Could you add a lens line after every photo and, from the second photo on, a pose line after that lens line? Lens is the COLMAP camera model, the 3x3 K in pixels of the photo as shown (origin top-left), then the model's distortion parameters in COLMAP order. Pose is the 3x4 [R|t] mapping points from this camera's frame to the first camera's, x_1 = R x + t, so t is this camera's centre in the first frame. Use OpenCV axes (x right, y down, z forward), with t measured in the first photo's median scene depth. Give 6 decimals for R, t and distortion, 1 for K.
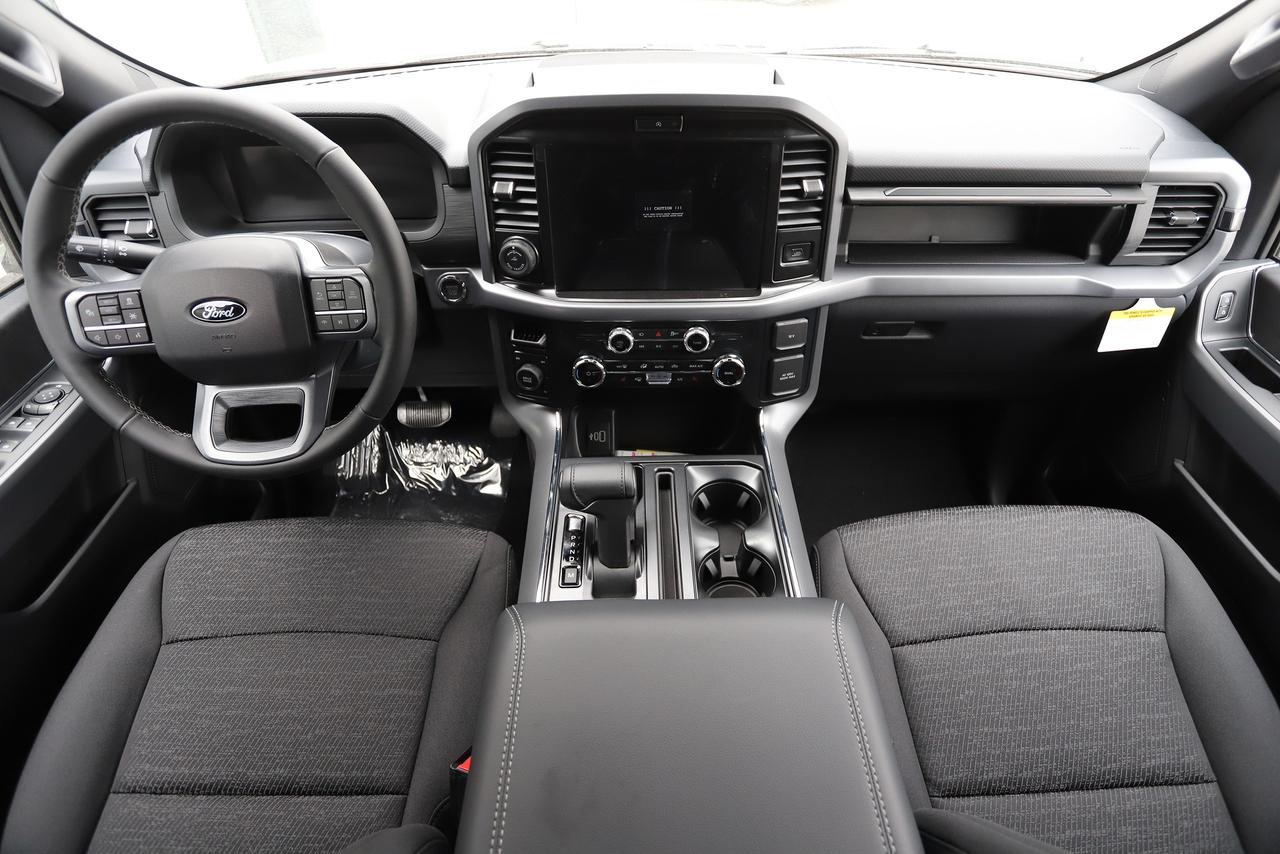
lens RADIAL K [[694.9, 0, 640.0], [0, 694.9, 427.0], [0, 0, 1]] dist [-0.033721, 0.000119]
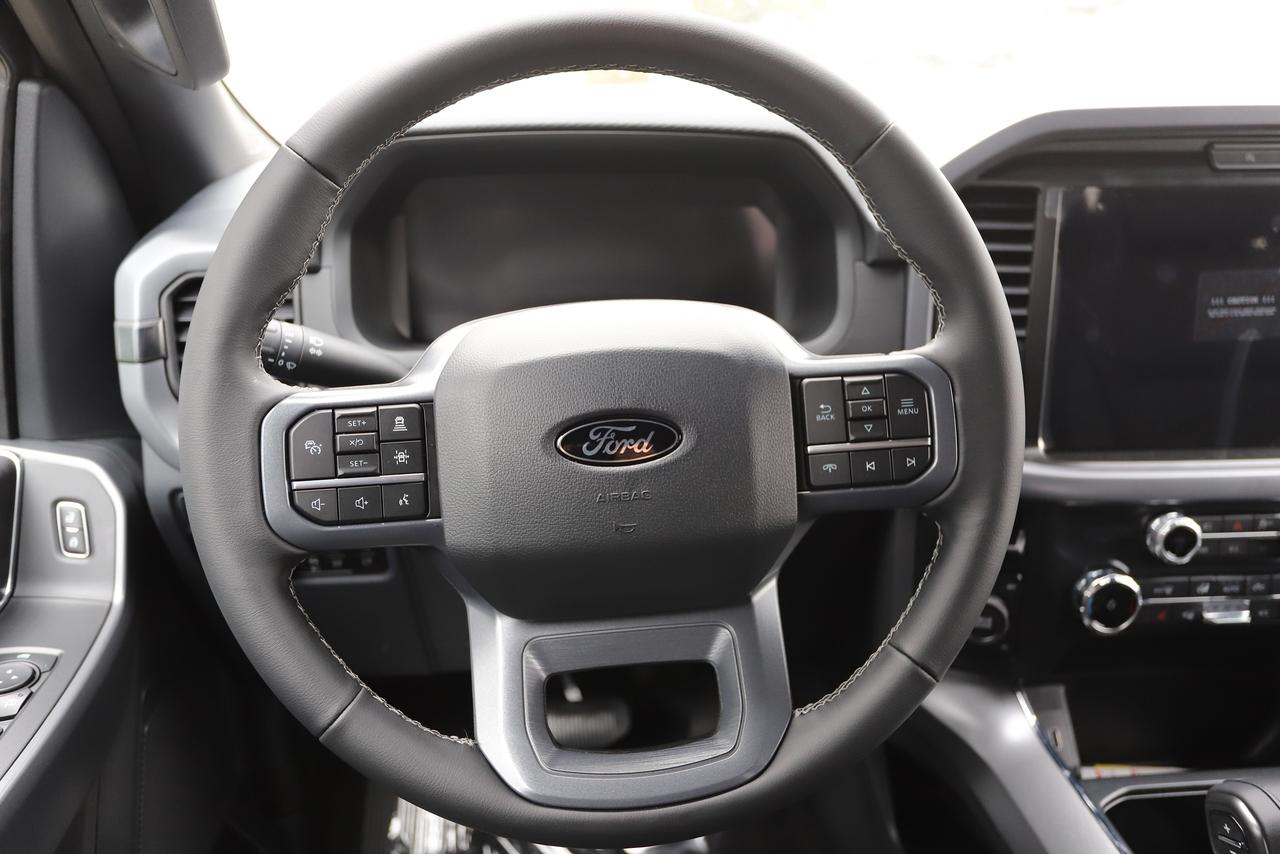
lens RADIAL K [[1019.5, 0, 615.3], [0, 1019.5, 410.2], [0, 0, 1]] dist [-0.151006, 0.218200]
pose [[0.995876, -0.008751, 0.090300, -0.562744], [0.040310, 0.934374, -0.354007, 0.040736], [-0.081276, 0.356187, 0.930873, 0.307029]]
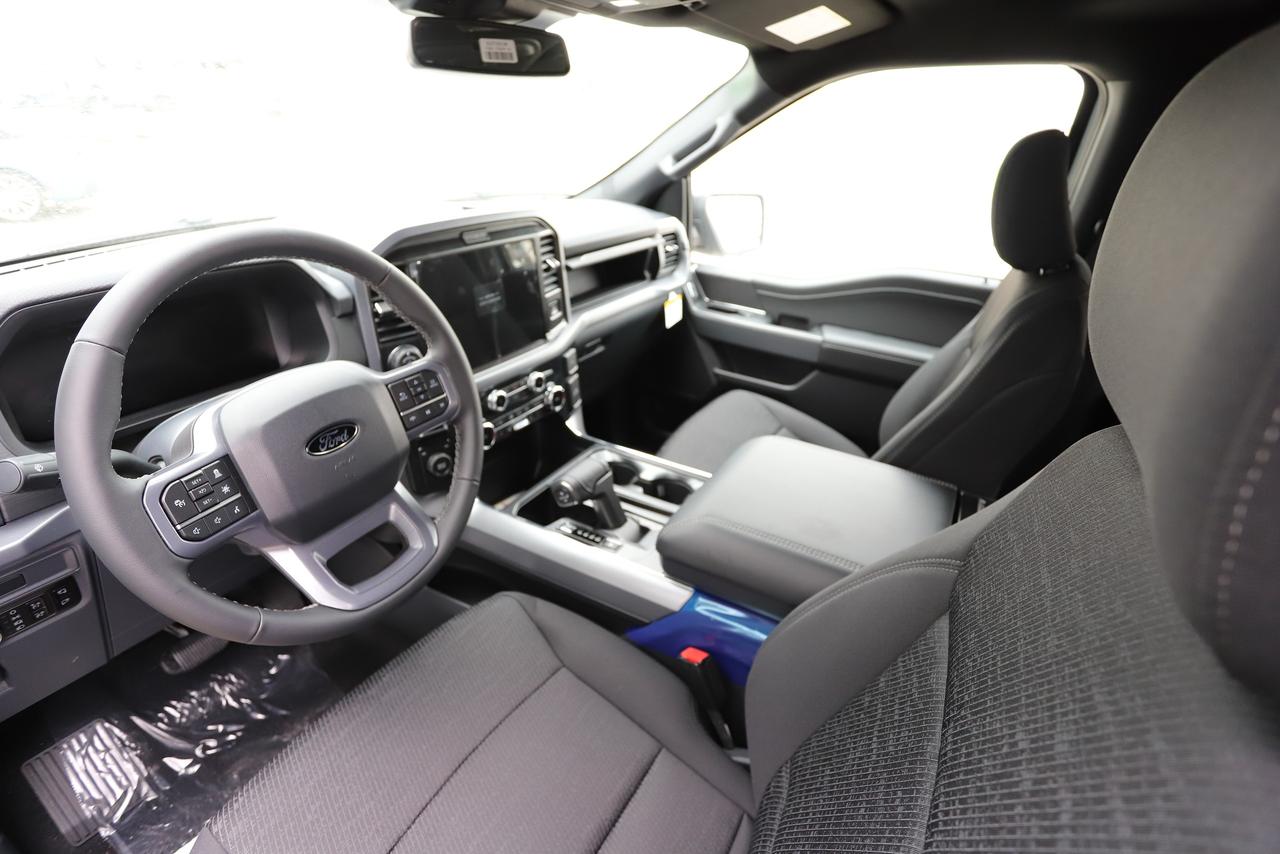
lens RADIAL K [[655.6, 0, 640.0], [0, 655.6, 427.0], [0, 0, 1]] dist [-0.002966, -0.000154]
pose [[0.500225, -0.346984, 0.793333, -0.930239], [0.521989, 0.851845, 0.043443, 0.001067], [-0.690871, 0.392380, 0.607236, 0.116241]]
